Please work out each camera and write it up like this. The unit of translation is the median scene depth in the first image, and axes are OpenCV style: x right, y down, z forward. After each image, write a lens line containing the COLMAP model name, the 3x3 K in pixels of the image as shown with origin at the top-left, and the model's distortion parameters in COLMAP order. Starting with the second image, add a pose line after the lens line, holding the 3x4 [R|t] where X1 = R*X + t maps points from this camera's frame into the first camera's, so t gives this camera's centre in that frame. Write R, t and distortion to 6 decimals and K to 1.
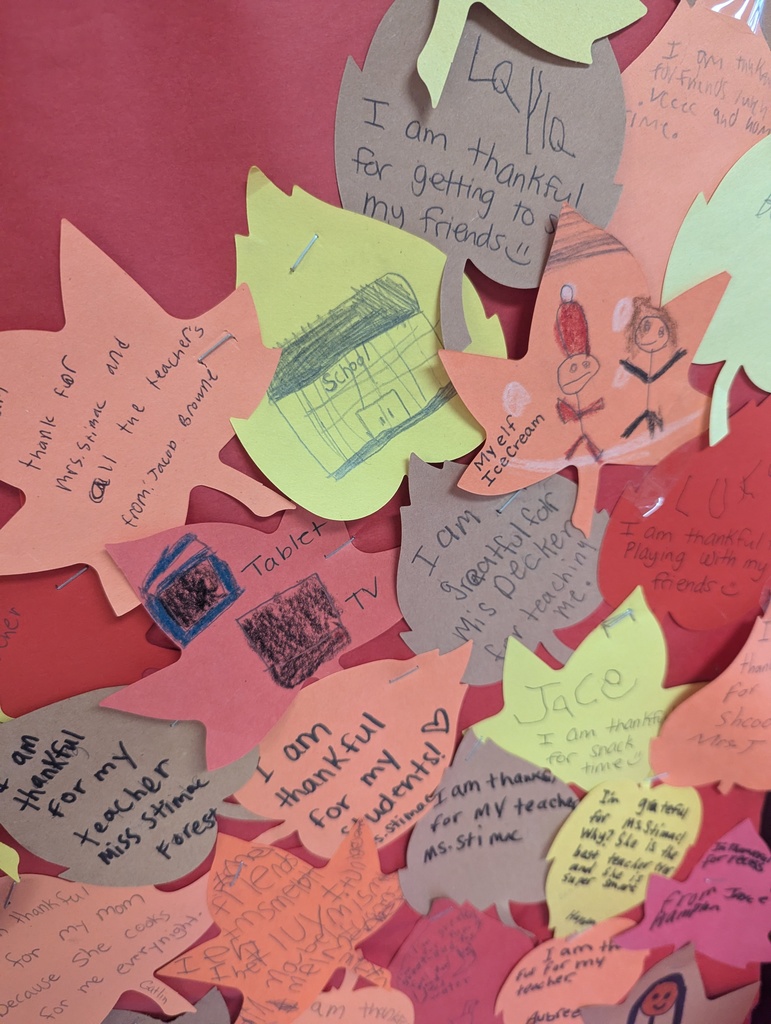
lens RADIAL K [[711.7, 0, 386.5], [0, 711.7, 512.5], [0, 0, 1]] dist [-0.000058, -0.001483]
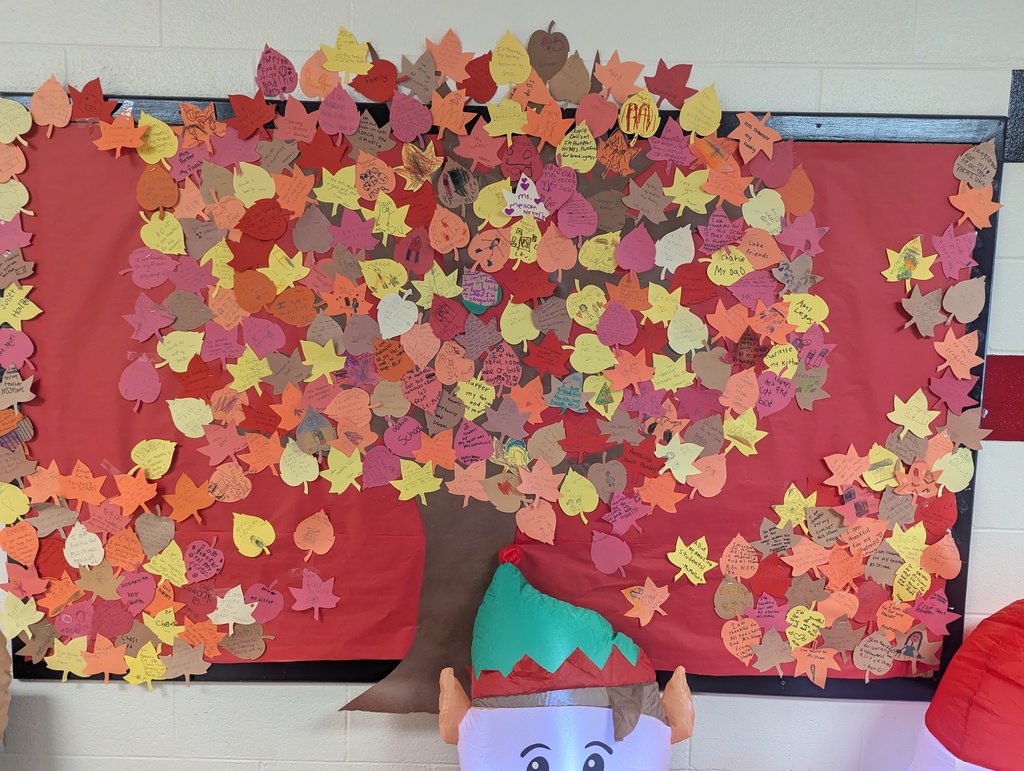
lens RADIAL K [[711.7, 0, 514.2], [0, 711.7, 387.8], [0, 0, 1]] dist [-0.000058, -0.001483]
pose [[0.942409, 0.219745, -0.252146, -1.587784], [-0.289162, 0.914161, -0.284068, 1.786036], [0.168079, 0.340619, 0.925056, -5.418896]]
